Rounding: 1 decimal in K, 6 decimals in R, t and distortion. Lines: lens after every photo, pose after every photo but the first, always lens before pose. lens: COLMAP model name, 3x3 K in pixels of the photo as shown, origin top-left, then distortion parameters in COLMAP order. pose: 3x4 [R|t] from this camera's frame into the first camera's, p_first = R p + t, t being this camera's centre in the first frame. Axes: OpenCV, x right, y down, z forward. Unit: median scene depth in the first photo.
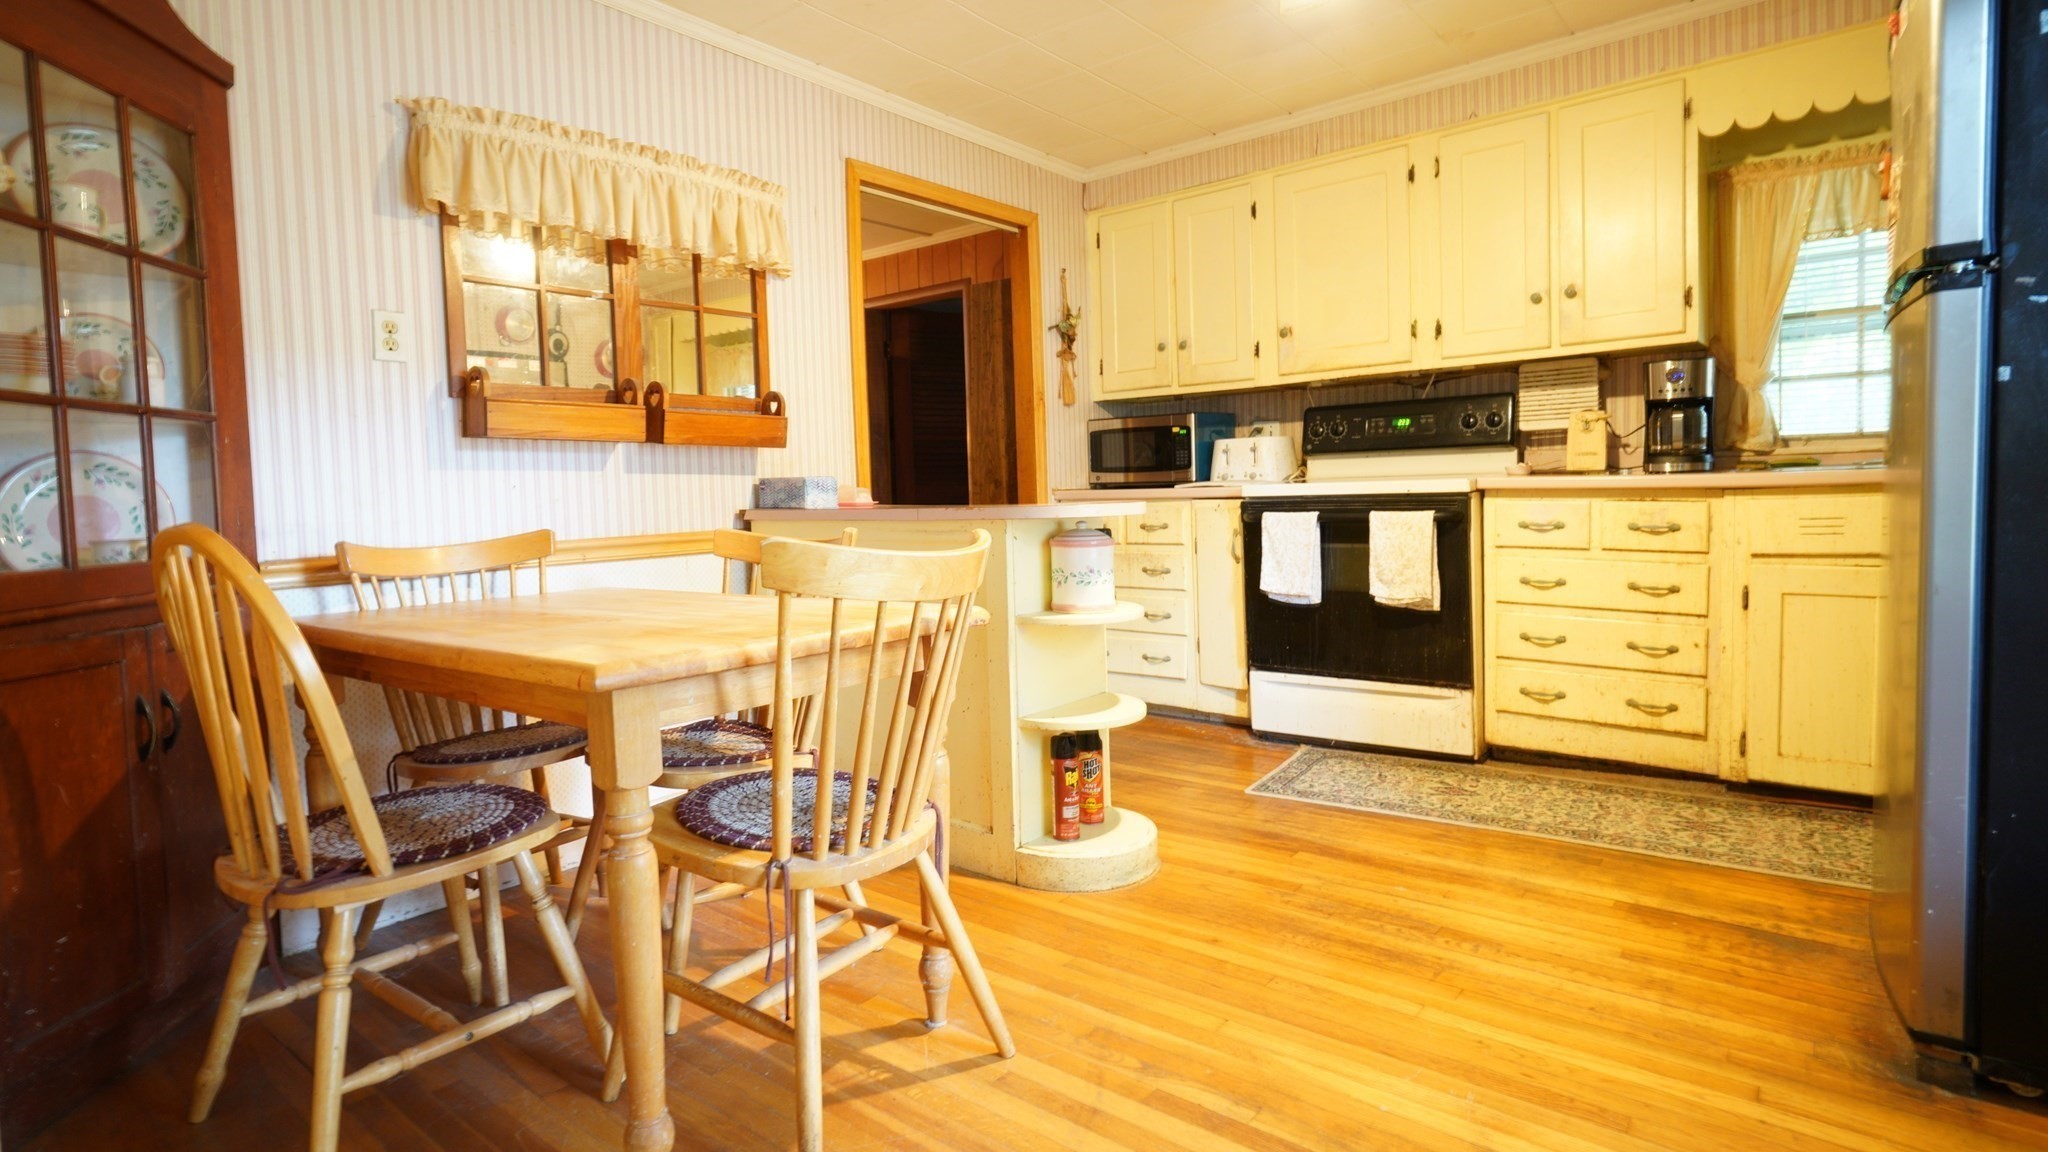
lens RADIAL K [[1041.0, 0, 966.0], [0, 1041.0, 540.3], [0, 0, 1]] dist [-0.001080, 0.000713]
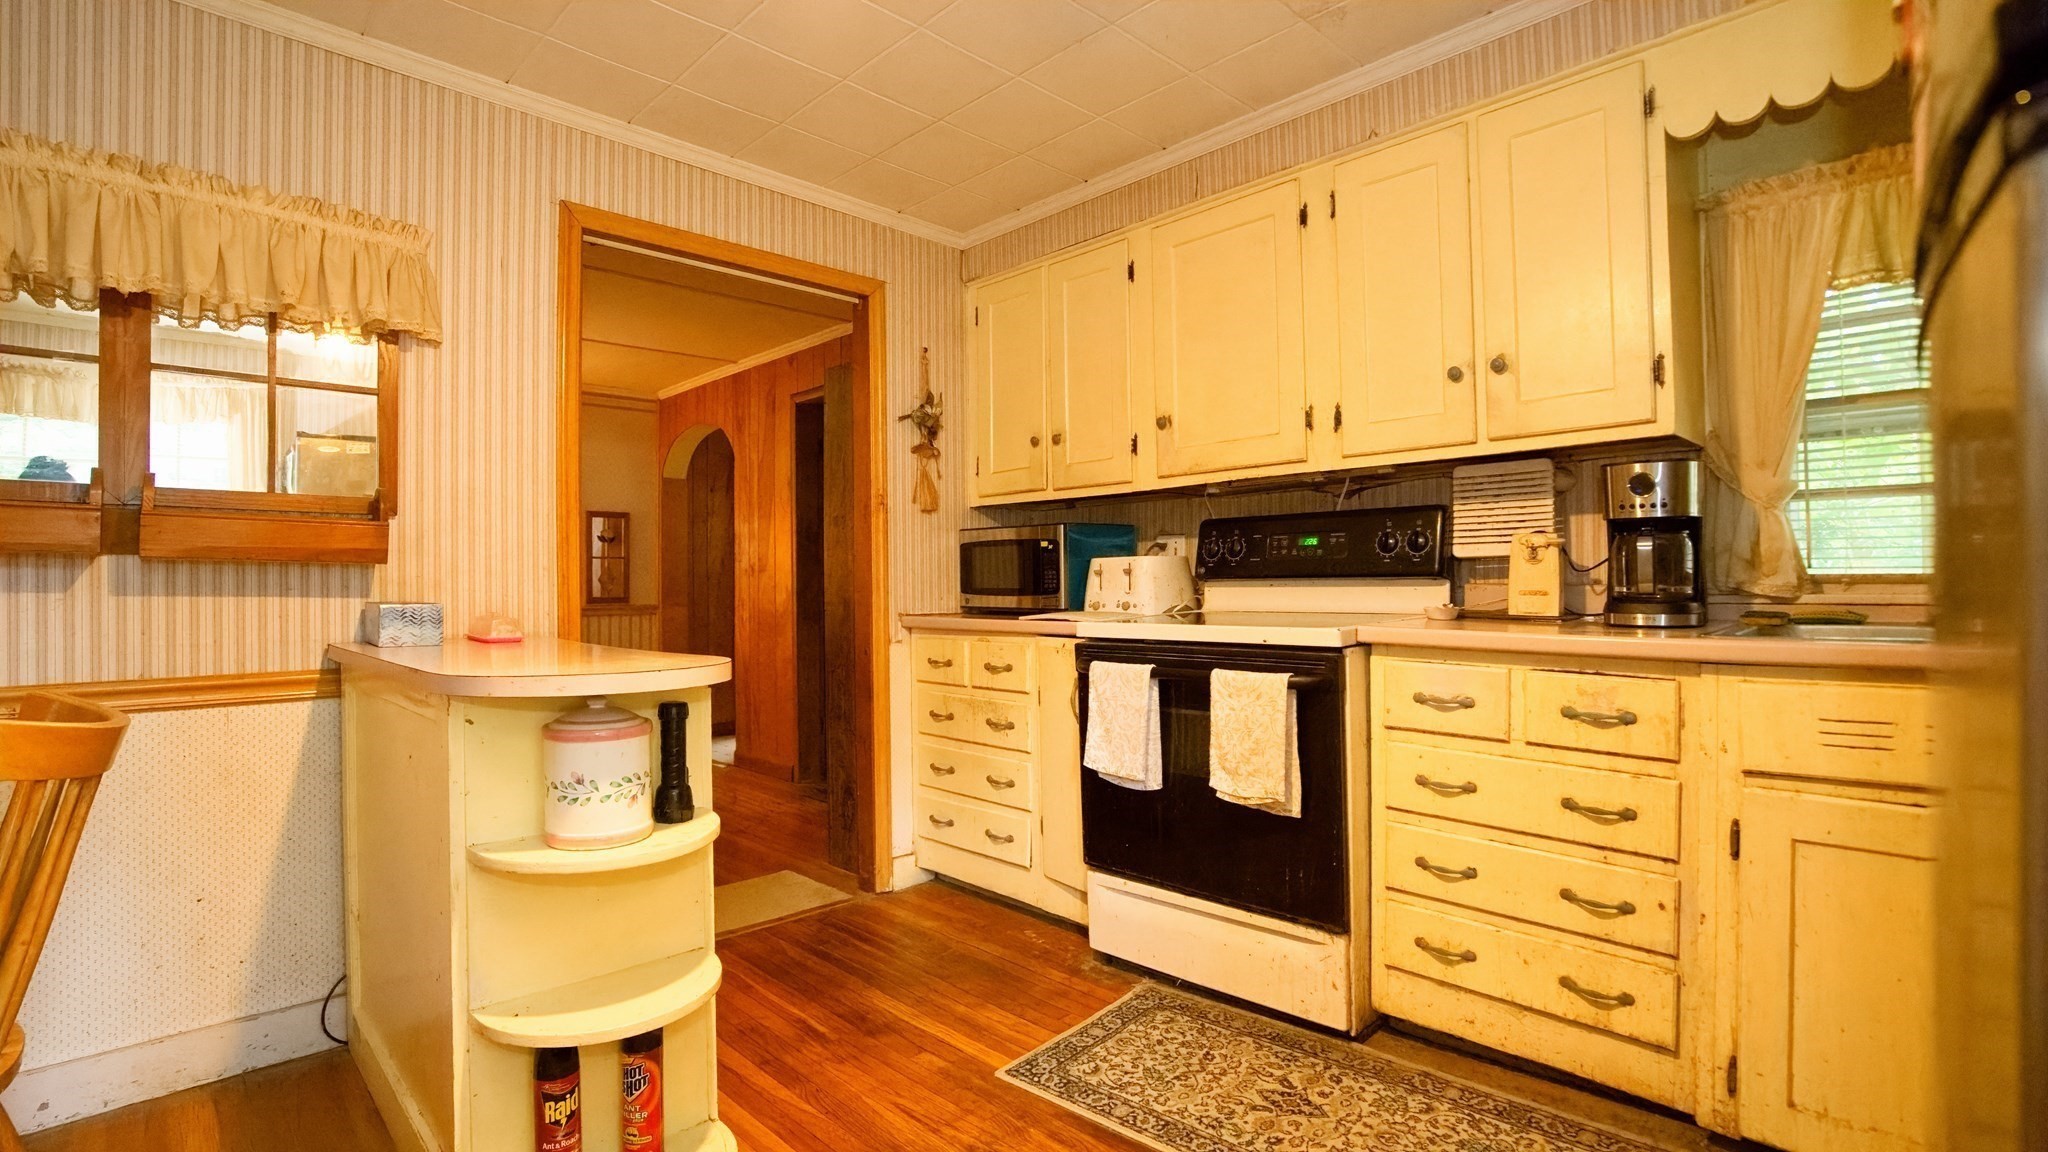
lens RADIAL K [[955.0, 0, 1024.0], [0, 955.0, 576.0], [0, 0, 1]] dist [-0.058194, 0.022138]
pose [[0.995686, 0.022875, -0.089922, 0.322547], [-0.028051, 0.997996, -0.056723, -0.050907], [0.088445, 0.059001, 0.994332, 0.348430]]
